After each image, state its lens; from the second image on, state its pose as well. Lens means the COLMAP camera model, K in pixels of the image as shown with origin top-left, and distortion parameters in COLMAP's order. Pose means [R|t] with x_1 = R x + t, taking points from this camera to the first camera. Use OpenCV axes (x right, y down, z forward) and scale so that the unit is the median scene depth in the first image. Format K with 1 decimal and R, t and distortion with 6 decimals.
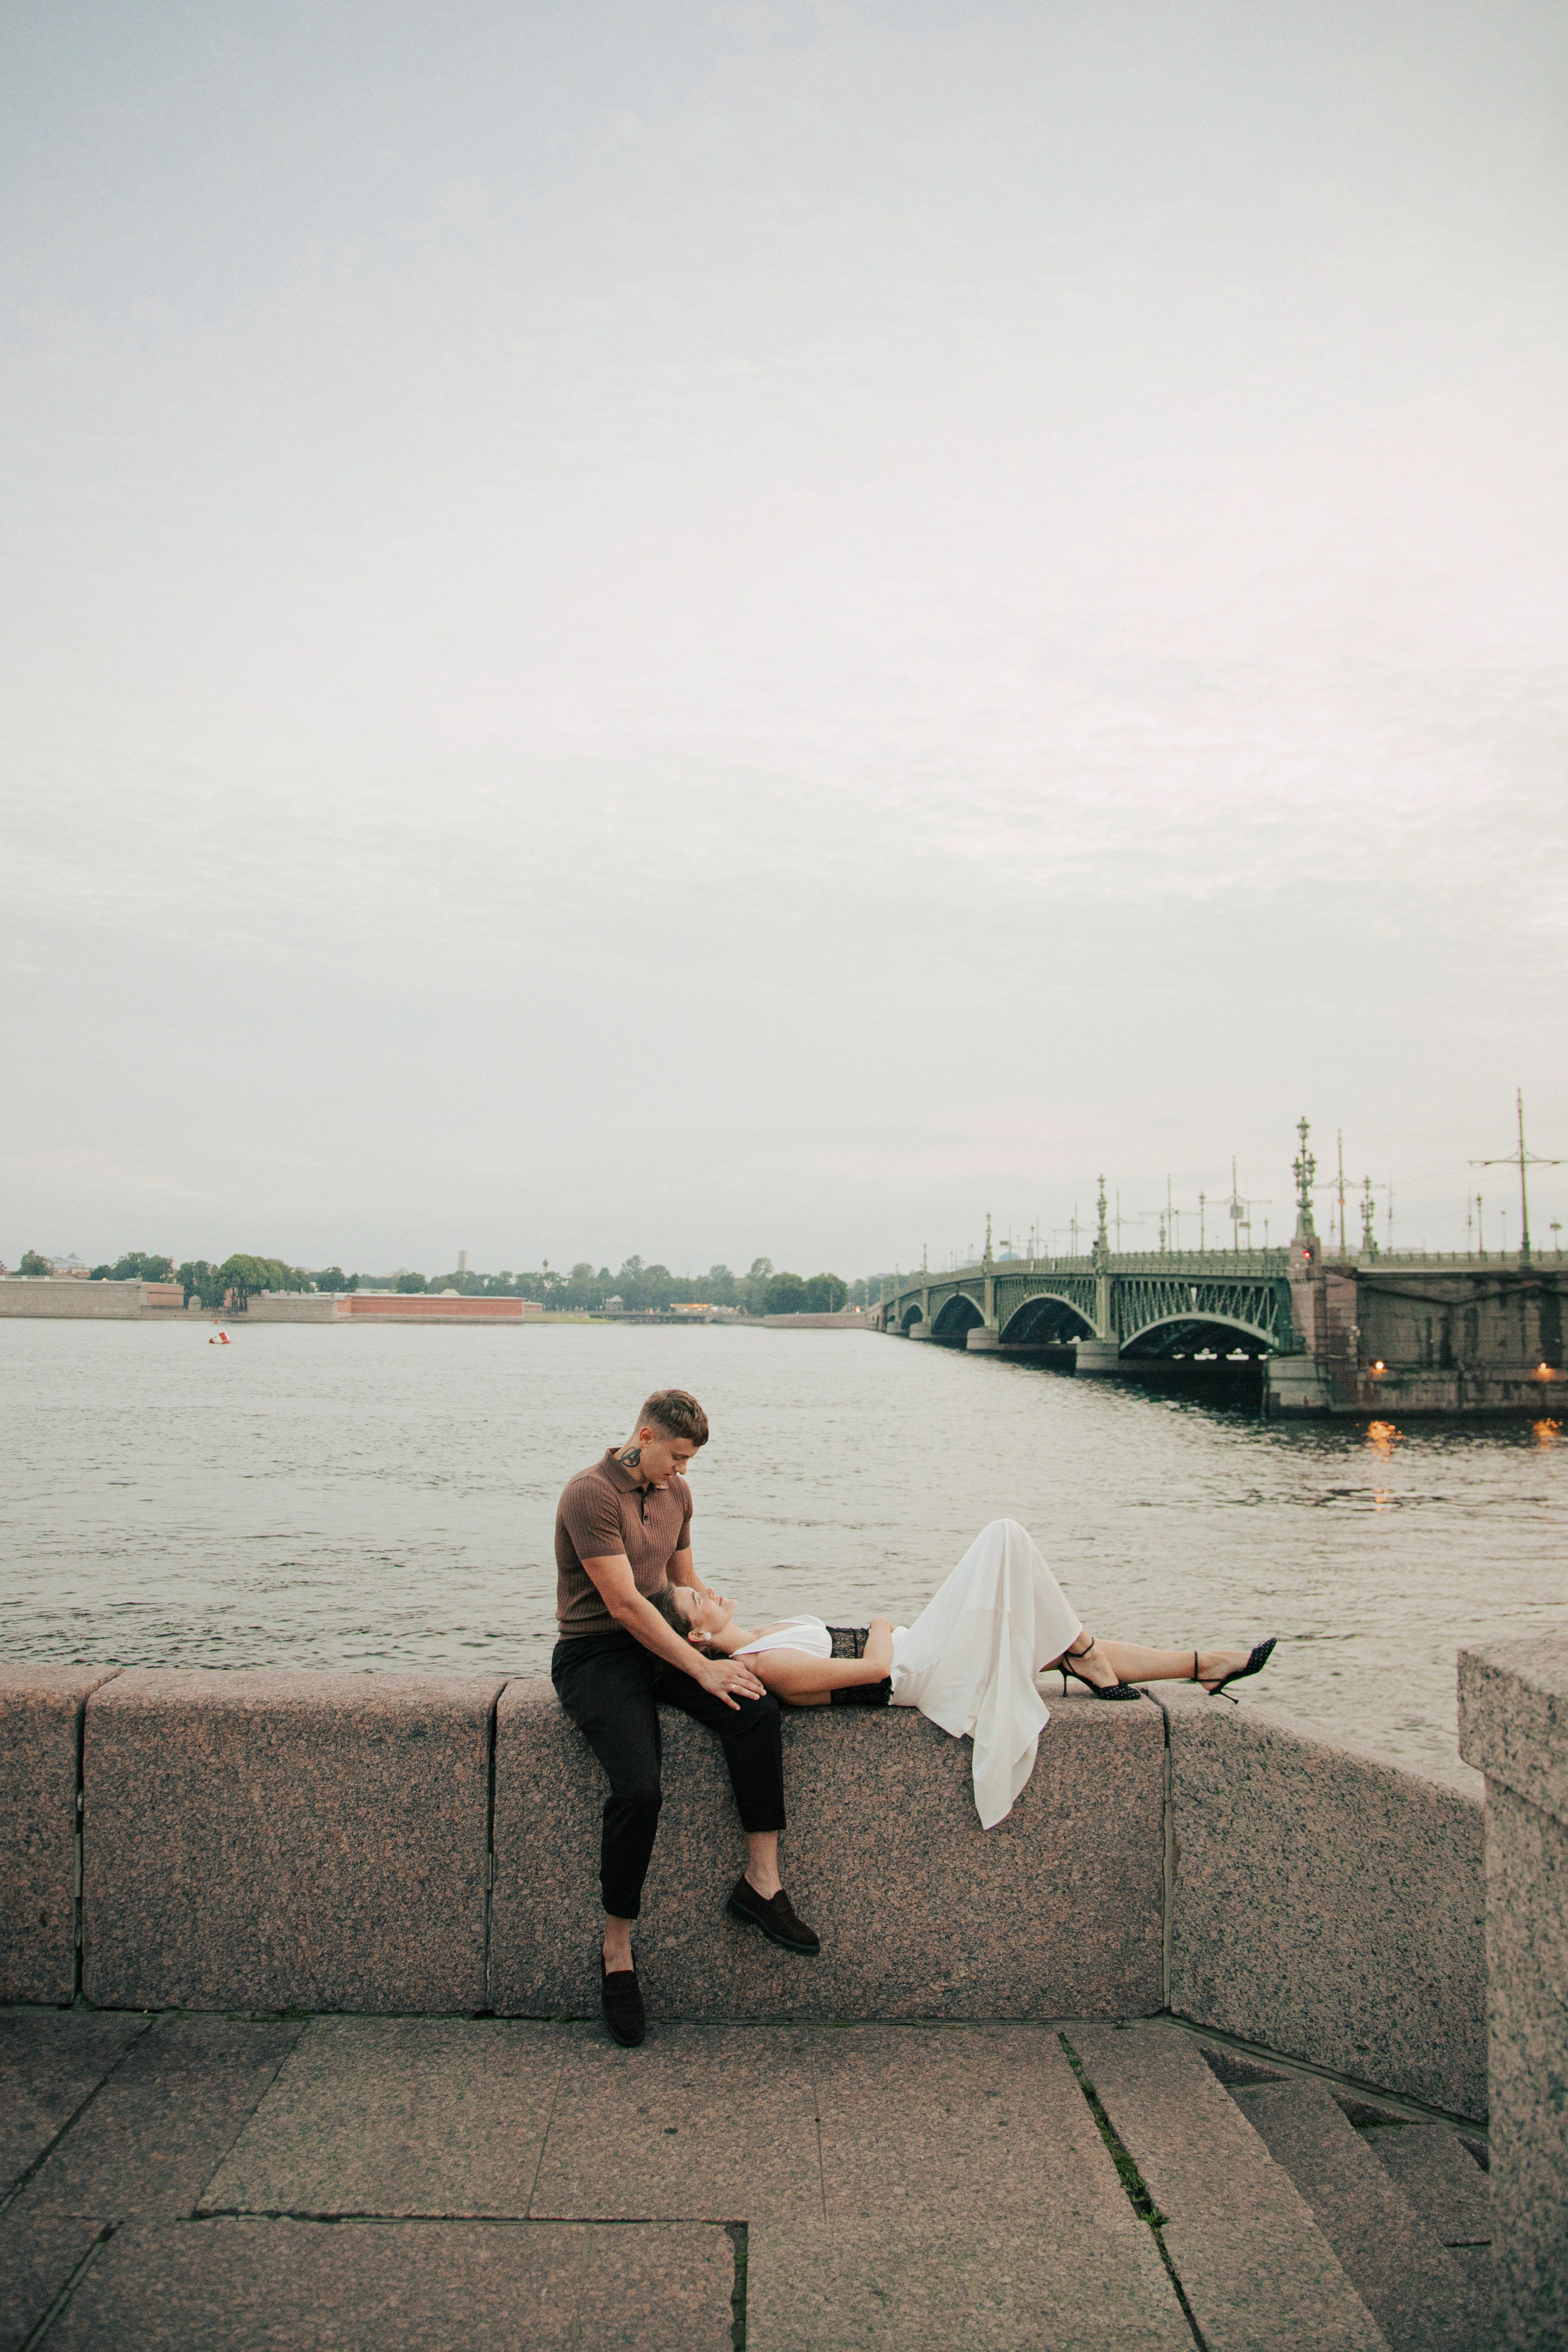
lens RADIAL K [[1718.3, 0, 785.2], [0, 1718.3, 1132.0], [0, 0, 1]] dist [-0.128703, 0.079054]
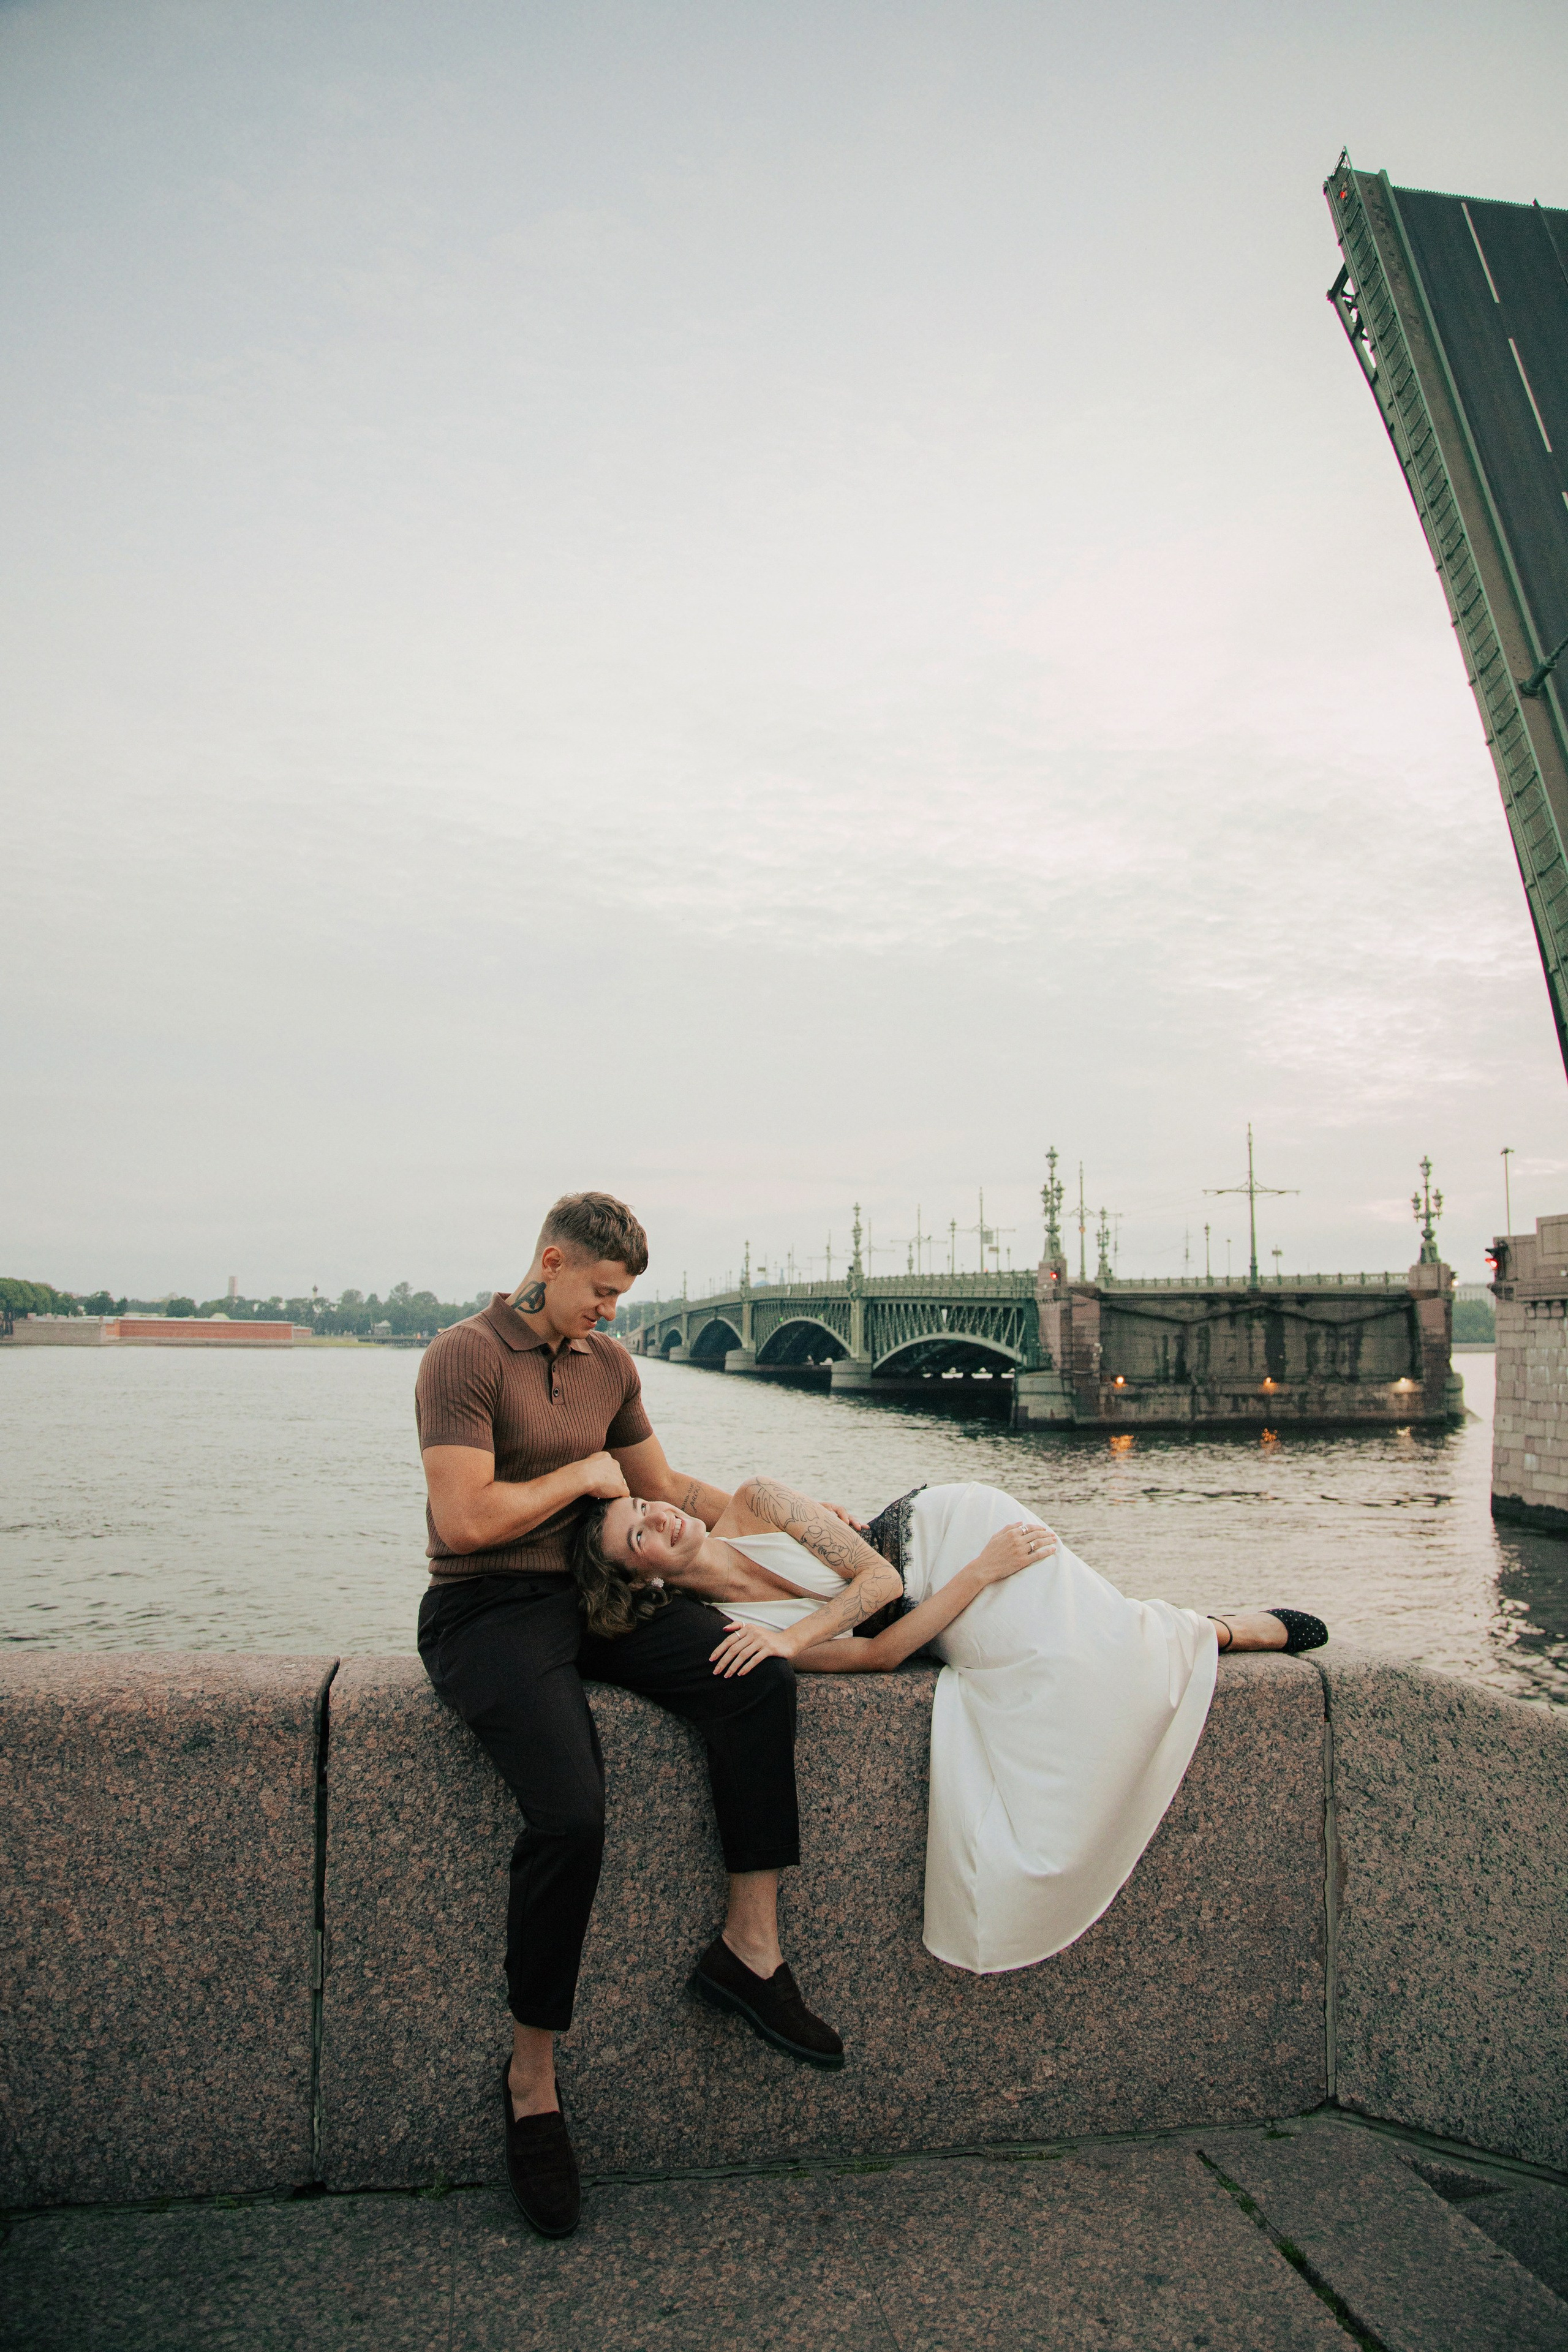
lens RADIAL K [[1627.8, 0, 793.8], [0, 1627.8, 1181.2], [0, 0, 1]] dist [-0.129000, 0.070719]
pose [[0.988728, 0.011987, 0.149241, -0.090486], [-0.013132, 0.999891, 0.006688, 0.143372], [-0.149145, -0.008572, 0.988778, 0.392307]]
